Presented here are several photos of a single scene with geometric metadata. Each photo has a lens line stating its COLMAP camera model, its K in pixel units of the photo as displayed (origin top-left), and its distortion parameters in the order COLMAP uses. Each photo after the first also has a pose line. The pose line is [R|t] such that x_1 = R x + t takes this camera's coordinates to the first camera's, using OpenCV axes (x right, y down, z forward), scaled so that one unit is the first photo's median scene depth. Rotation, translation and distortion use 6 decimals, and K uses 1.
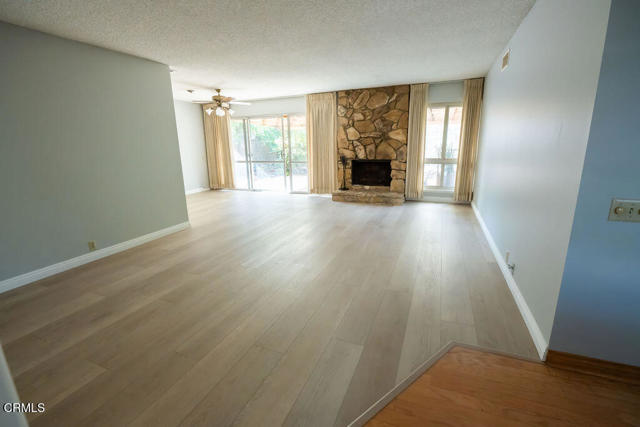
lens RADIAL K [[299.9, 0, 320.3], [0, 299.9, 215.6], [0, 0, 1]] dist [-0.002361, -0.000825]
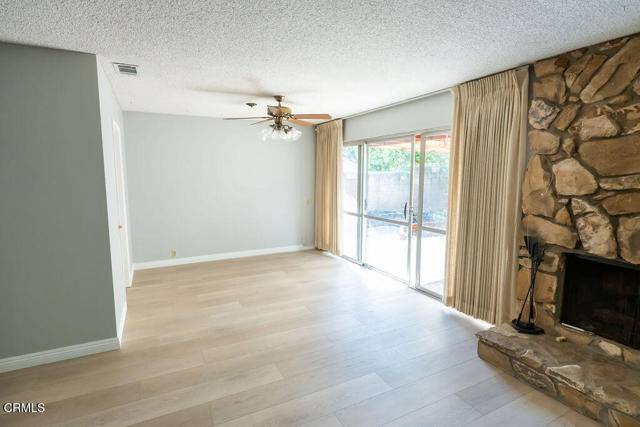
lens RADIAL K [[326.2, 0, 318.9], [0, 326.2, 213.0], [0, 0, 1]] dist [-0.011129, -0.000396]
pose [[0.760121, 0.100991, -0.641886, 0.128269], [-0.168977, 0.984583, -0.045194, -0.167494], [0.627426, 0.142817, 0.765467, 0.544367]]
